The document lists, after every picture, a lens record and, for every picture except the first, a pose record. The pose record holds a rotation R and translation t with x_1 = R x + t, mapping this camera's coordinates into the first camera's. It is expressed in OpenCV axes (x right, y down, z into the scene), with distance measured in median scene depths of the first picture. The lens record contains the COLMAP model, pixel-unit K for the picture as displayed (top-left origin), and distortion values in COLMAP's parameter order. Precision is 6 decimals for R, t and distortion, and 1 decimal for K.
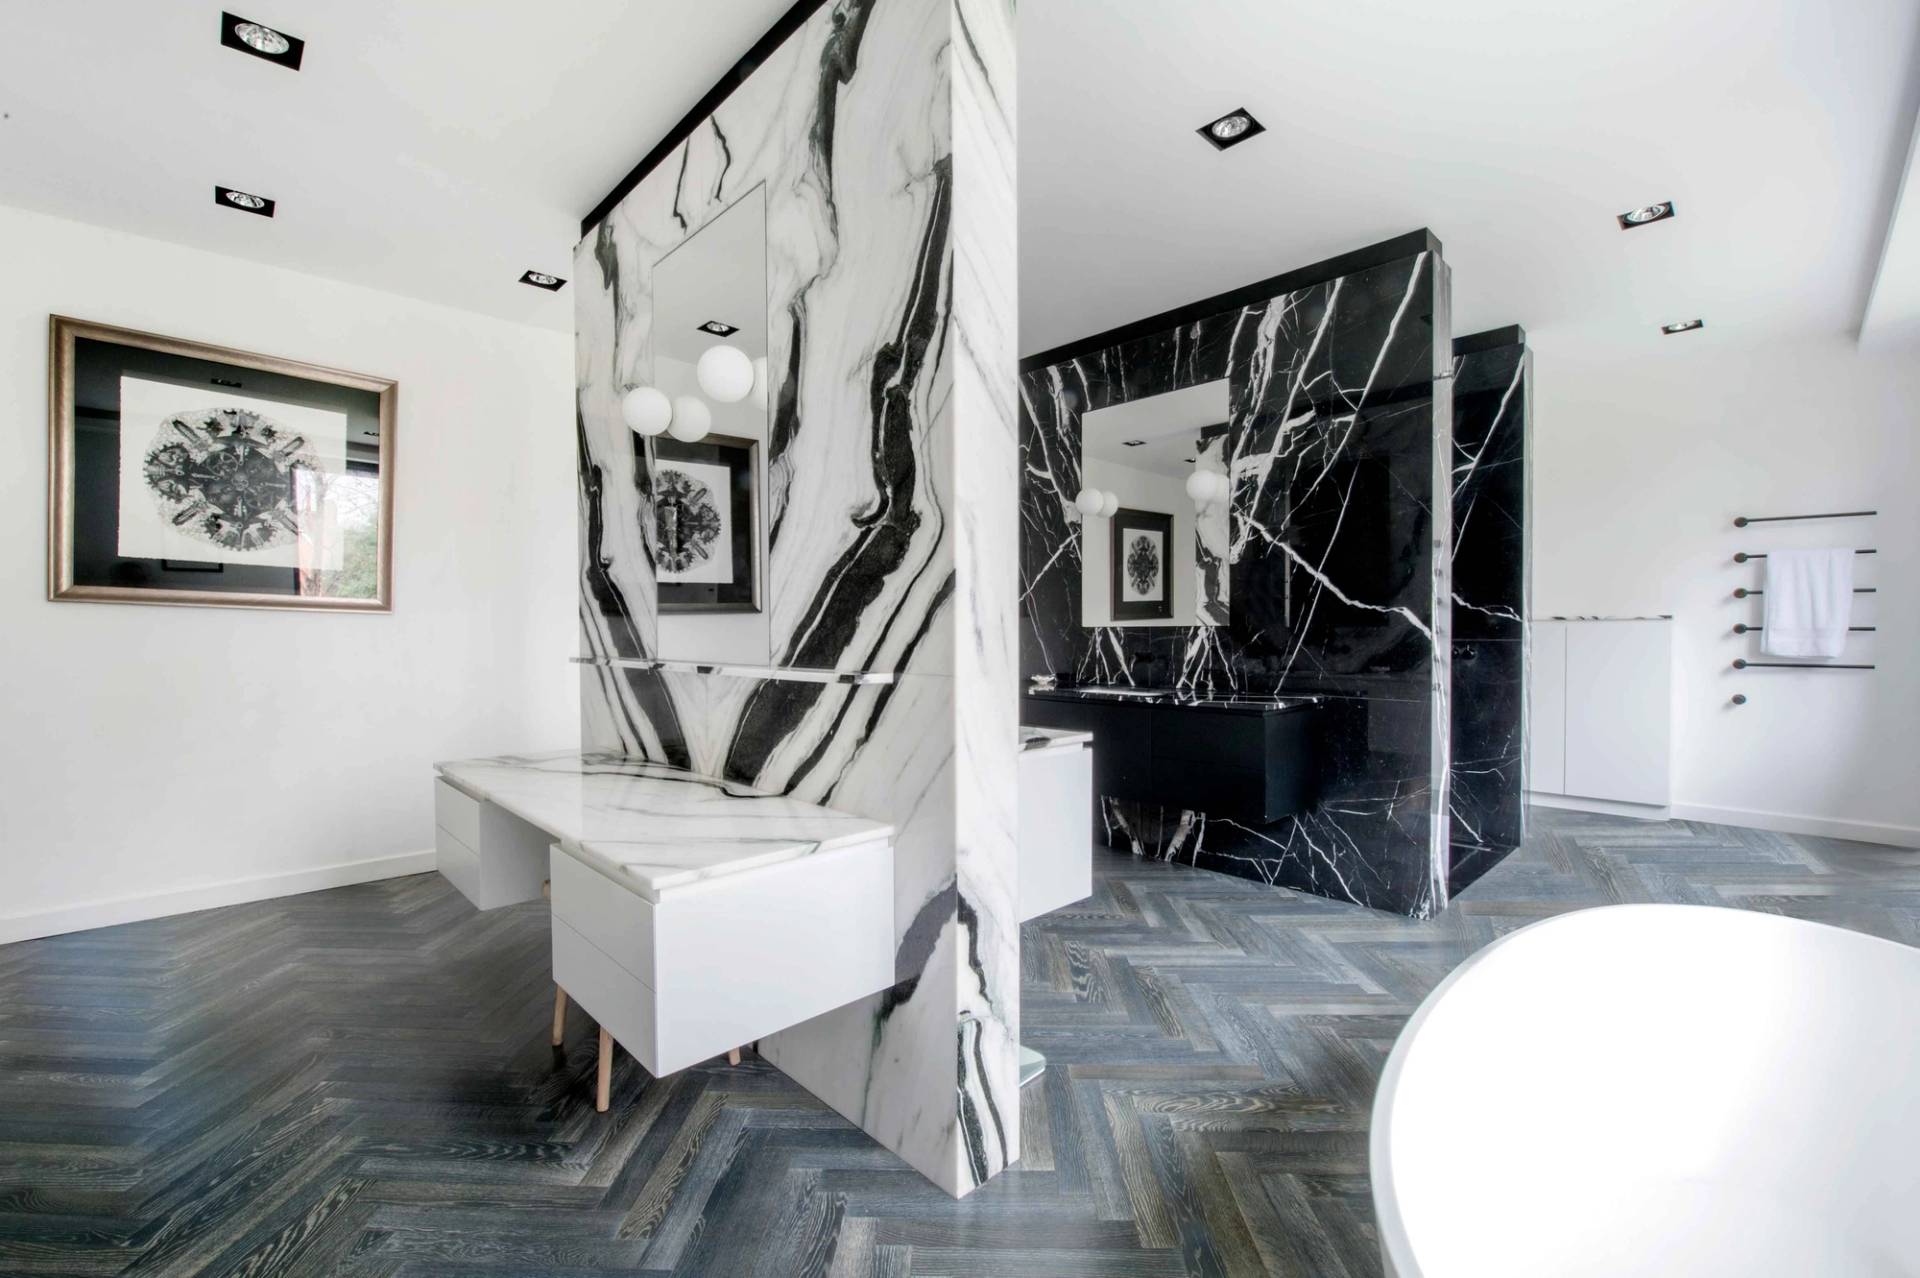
lens RADIAL K [[824.1, 0, 963.9], [0, 824.1, 627.3], [0, 0, 1]] dist [-0.000318, -0.000038]
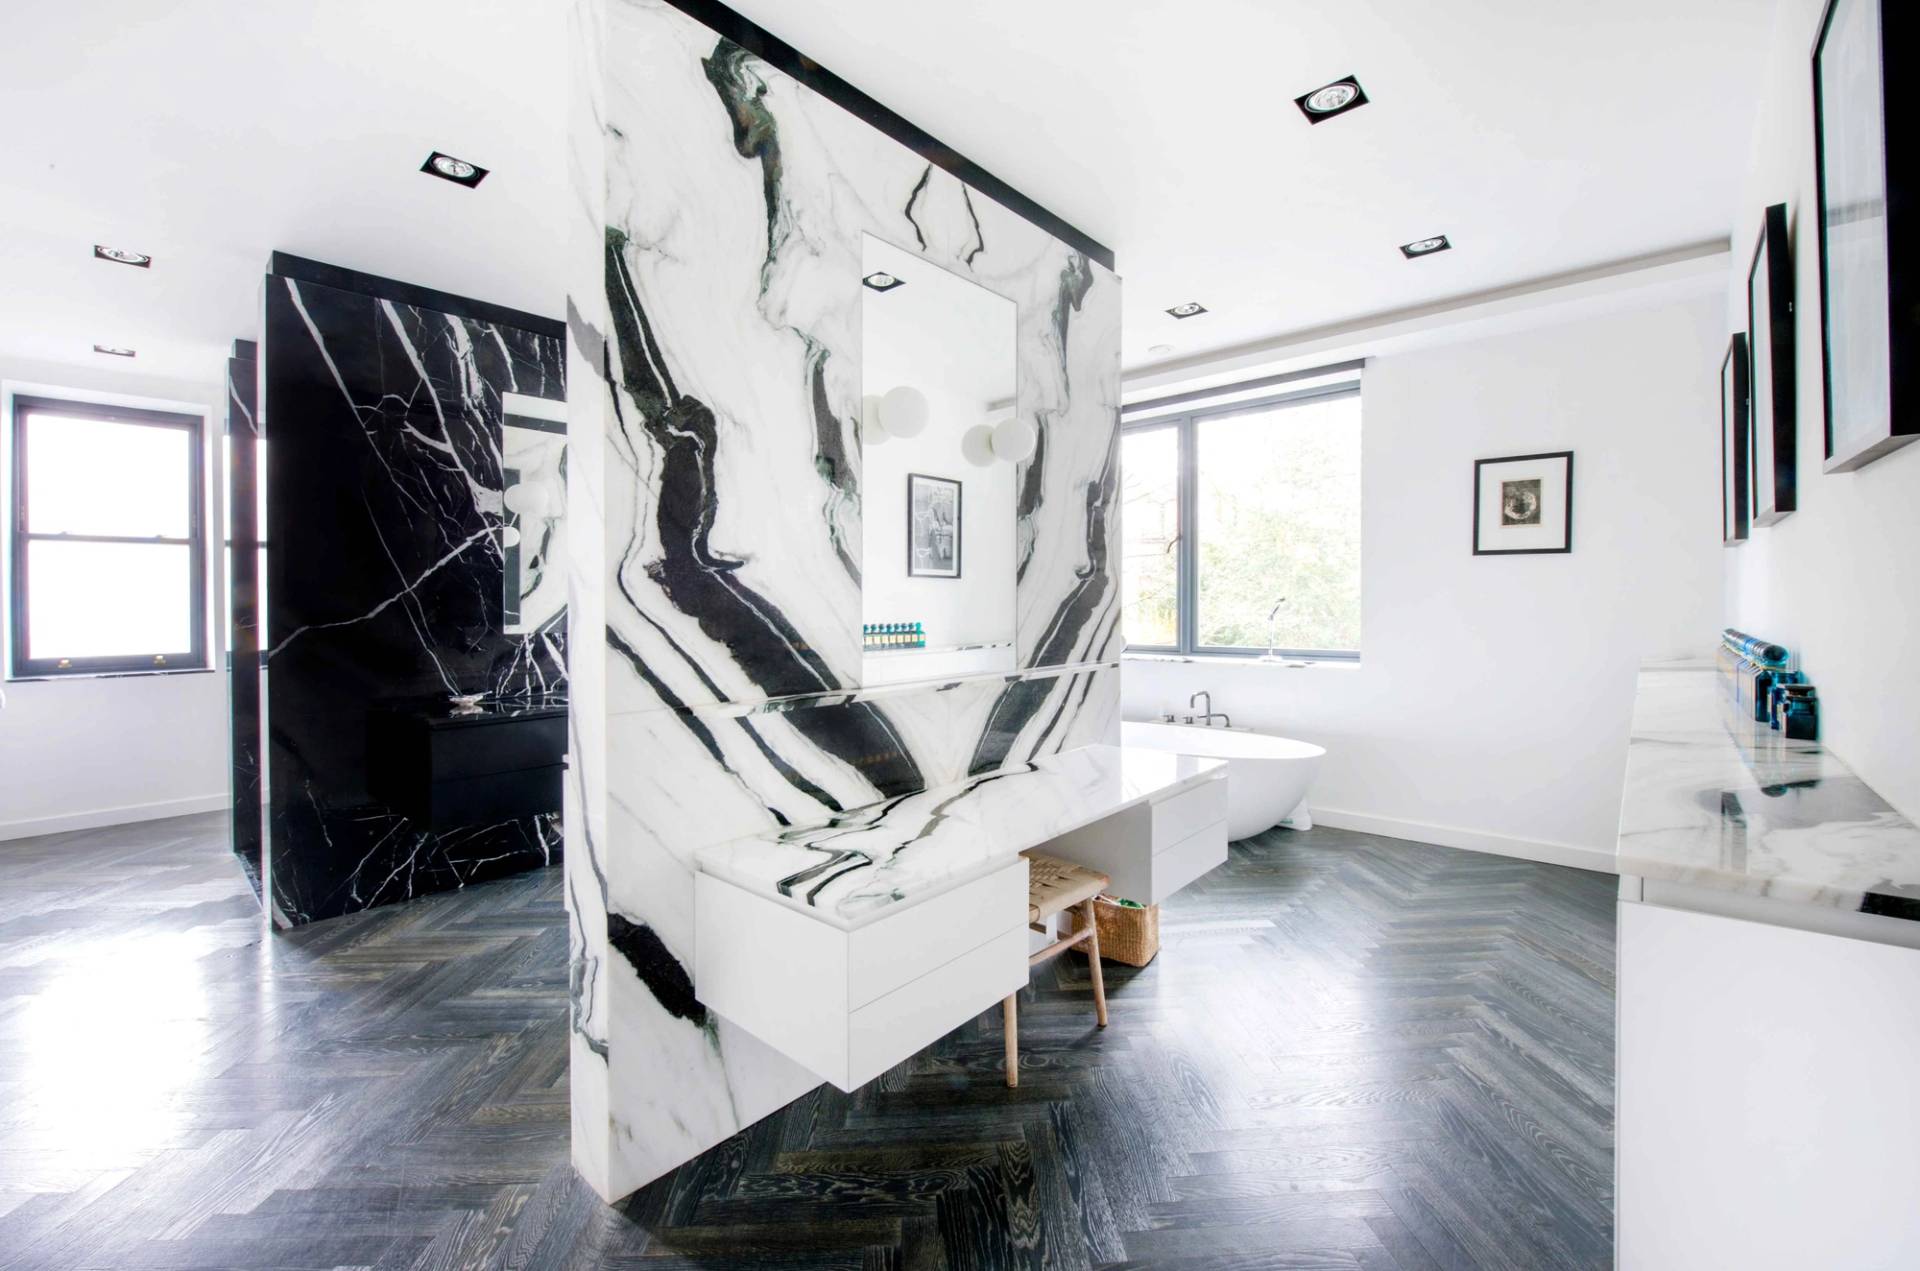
lens RADIAL K [[767.2, 0, 961.5], [0, 767.2, 612.7], [0, 0, 1]] dist [-0.000538, -0.000022]
pose [[-0.085551, -0.006418, 0.996313, -1.563418], [0.005056, 0.999964, 0.006876, -0.058850], [-0.996321, 0.005625, -0.085515, 1.278559]]
